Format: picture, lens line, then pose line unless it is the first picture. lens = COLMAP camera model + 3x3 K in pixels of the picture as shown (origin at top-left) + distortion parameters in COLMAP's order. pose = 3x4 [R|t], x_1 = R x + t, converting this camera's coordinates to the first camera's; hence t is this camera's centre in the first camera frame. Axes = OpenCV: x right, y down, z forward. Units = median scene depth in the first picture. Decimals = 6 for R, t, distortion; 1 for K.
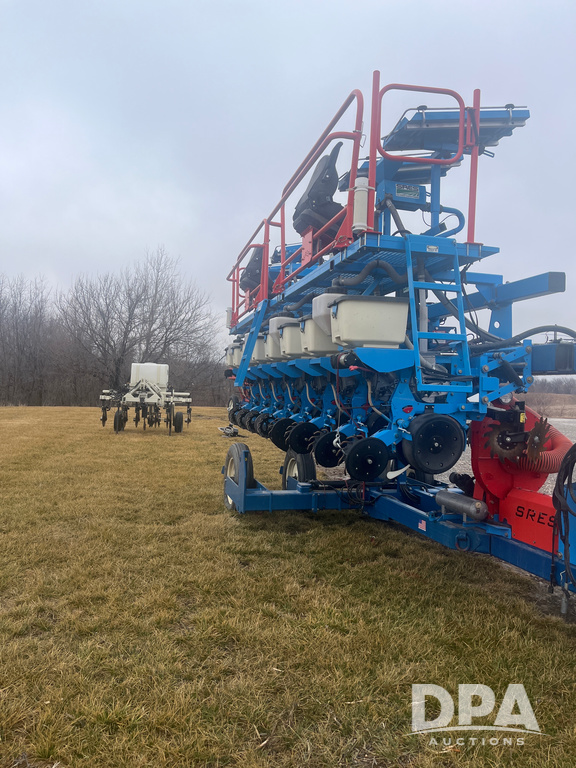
lens RADIAL K [[597.8, 0, 293.2], [0, 597.8, 383.3], [0, 0, 1]] dist [0.057061, -0.087713]
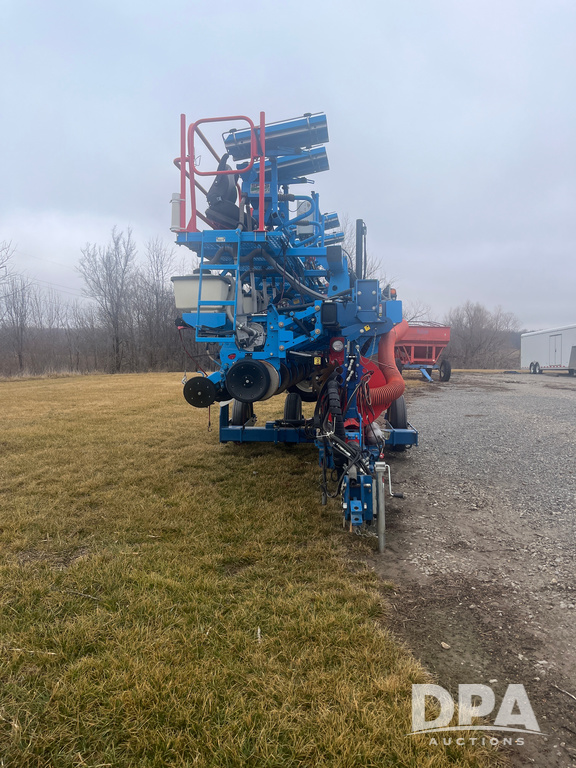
lens RADIAL K [[597.8, 0, 293.2], [0, 597.8, 383.3], [0, 0, 1]] dist [0.057061, -0.087713]
pose [[0.933619, -0.008125, -0.358175, 0.801073], [0.028753, 0.998217, 0.052302, 0.036578], [0.357111, -0.059129, 0.932188, -0.227072]]
